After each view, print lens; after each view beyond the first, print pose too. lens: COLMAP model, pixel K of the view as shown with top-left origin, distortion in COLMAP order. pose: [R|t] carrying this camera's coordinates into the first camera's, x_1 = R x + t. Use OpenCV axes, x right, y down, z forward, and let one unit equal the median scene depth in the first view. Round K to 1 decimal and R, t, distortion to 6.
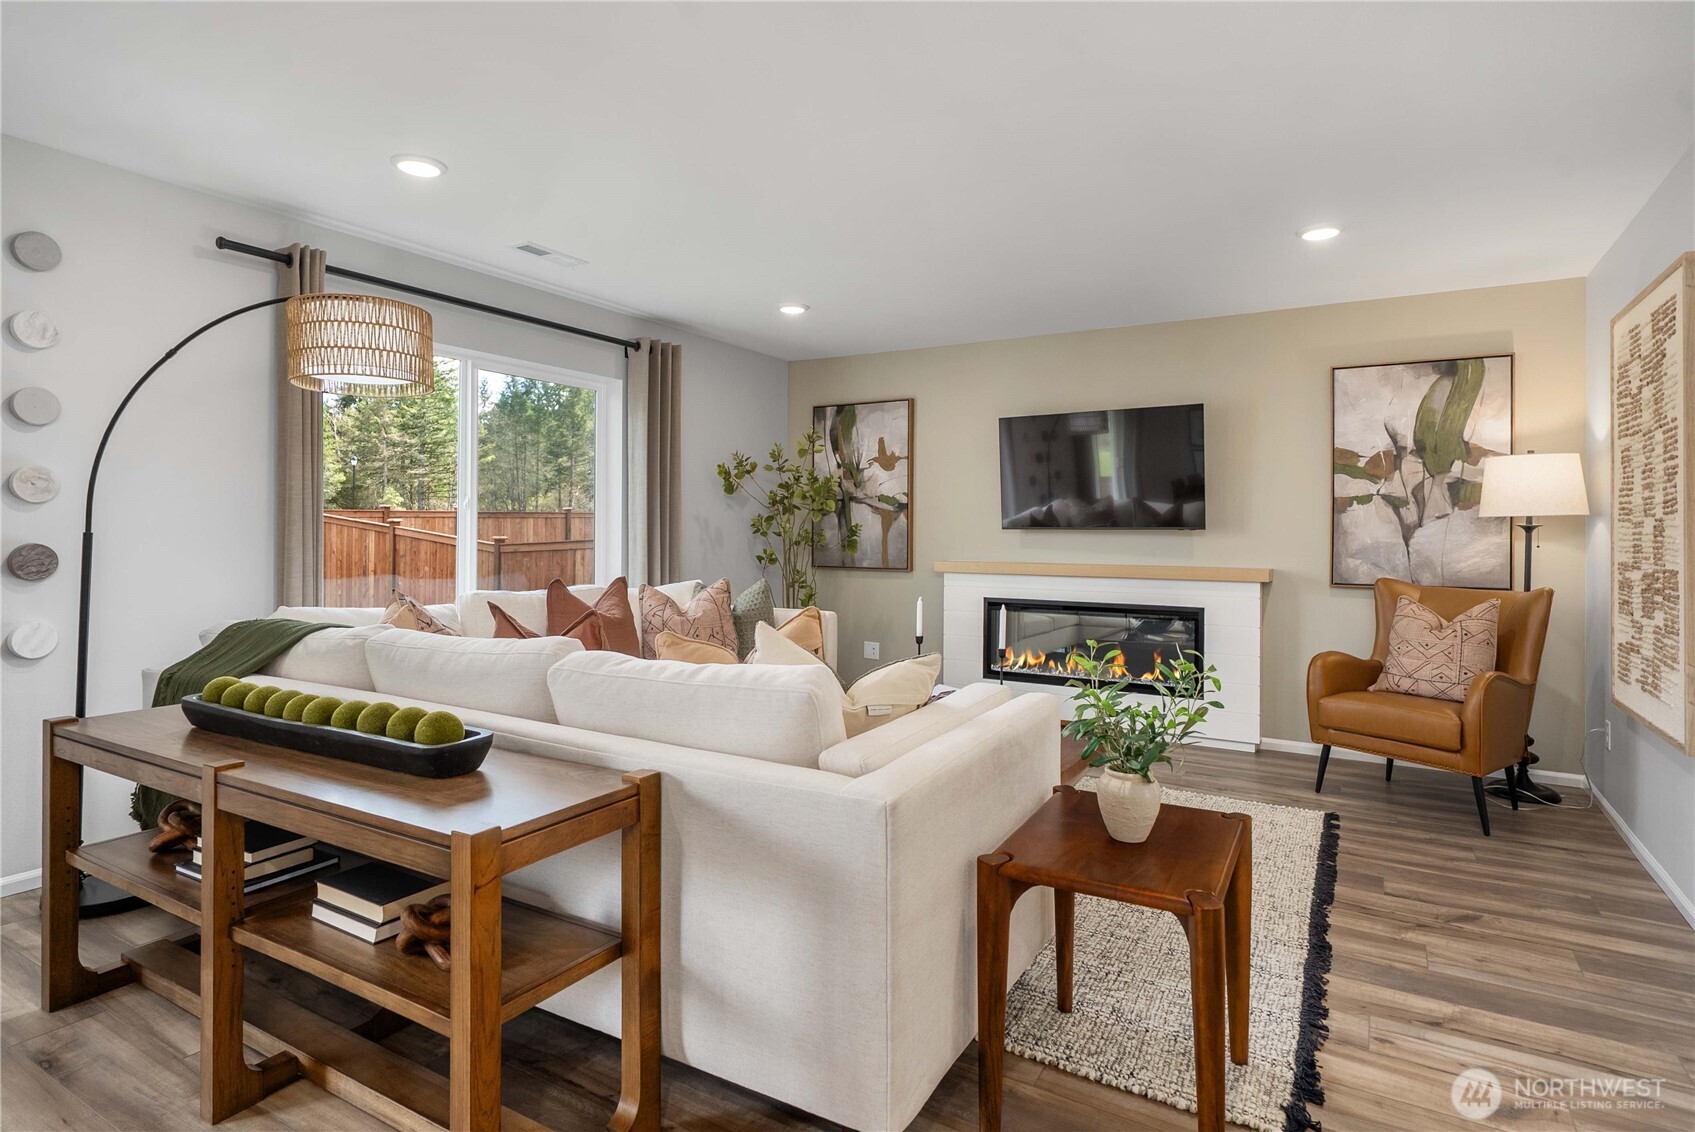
lens RADIAL K [[909.4, 0, 854.1], [0, 909.4, 527.9], [0, 0, 1]] dist [-0.004855, 0.002408]
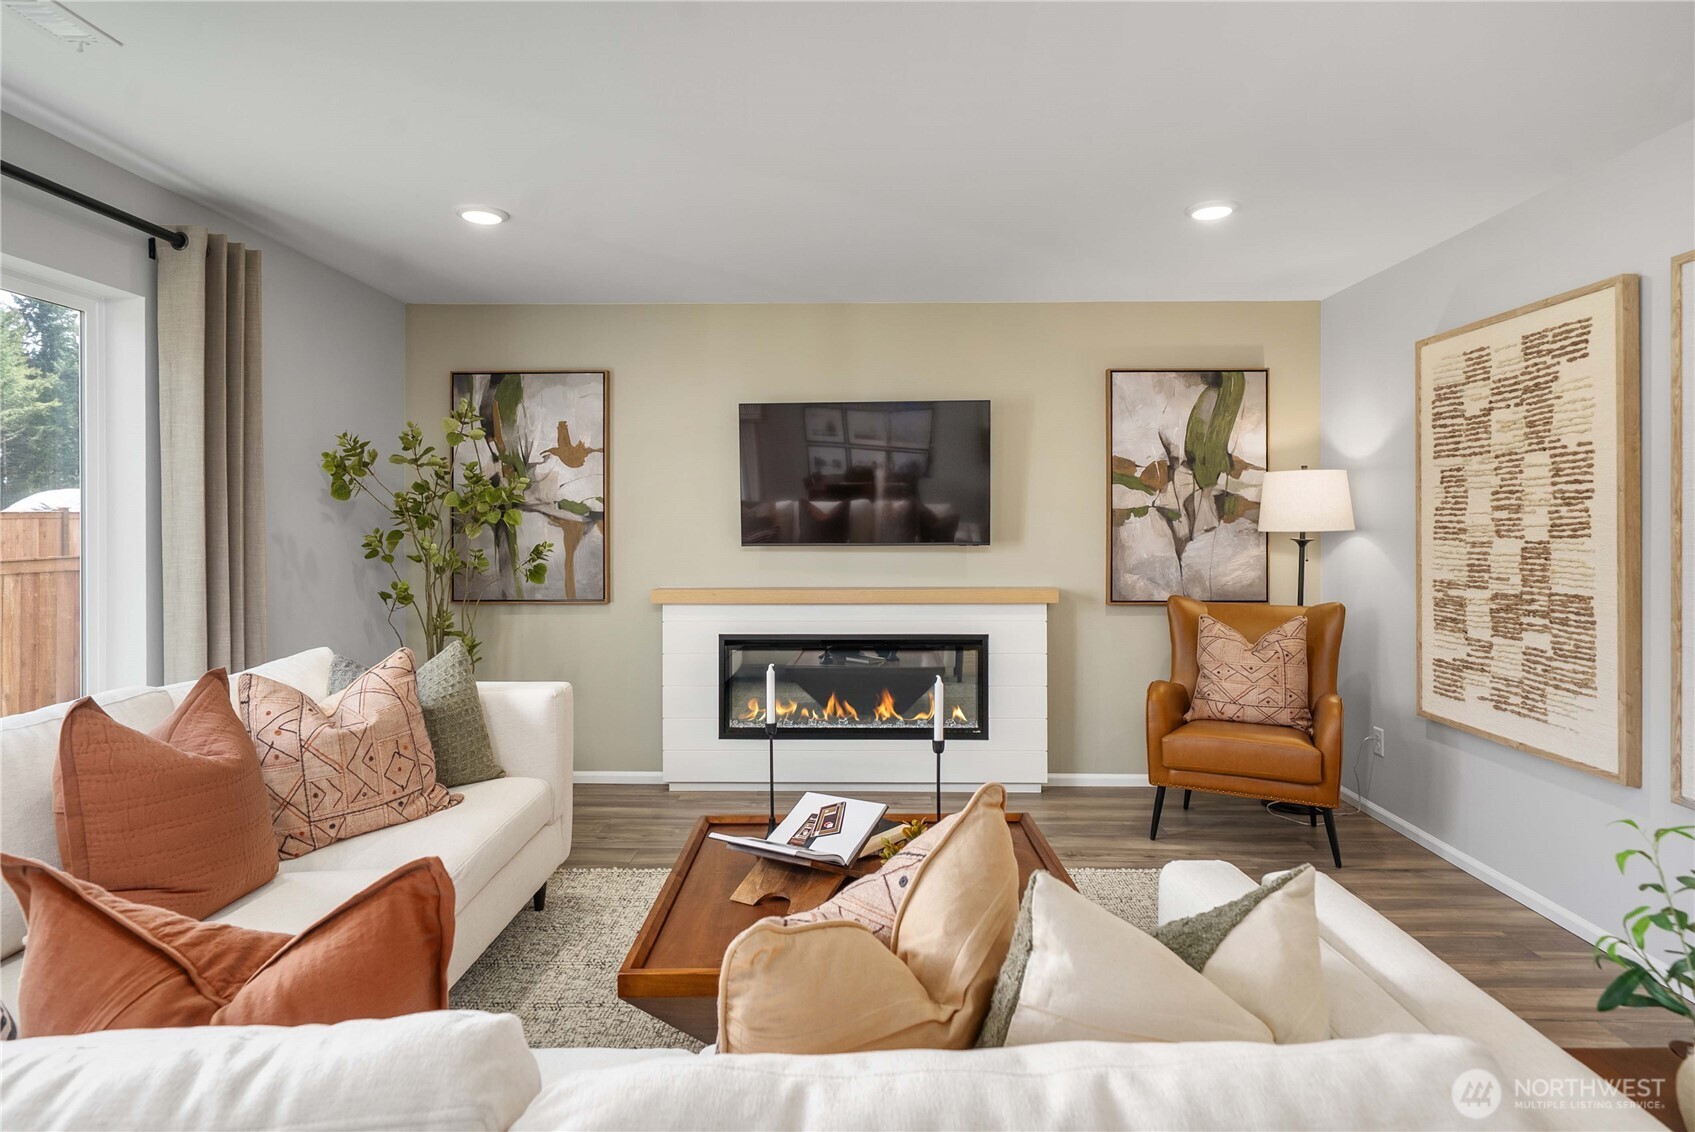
lens RADIAL K [[909.4, 0, 853.8], [0, 909.4, 530.3], [0, 0, 1]] dist [-0.004855, 0.002408]
pose [[0.867355, -0.011199, 0.497564, -0.168346], [0.006217, 0.999913, 0.011669, -0.024384], [-0.497651, -0.007028, 0.867349, 0.320611]]
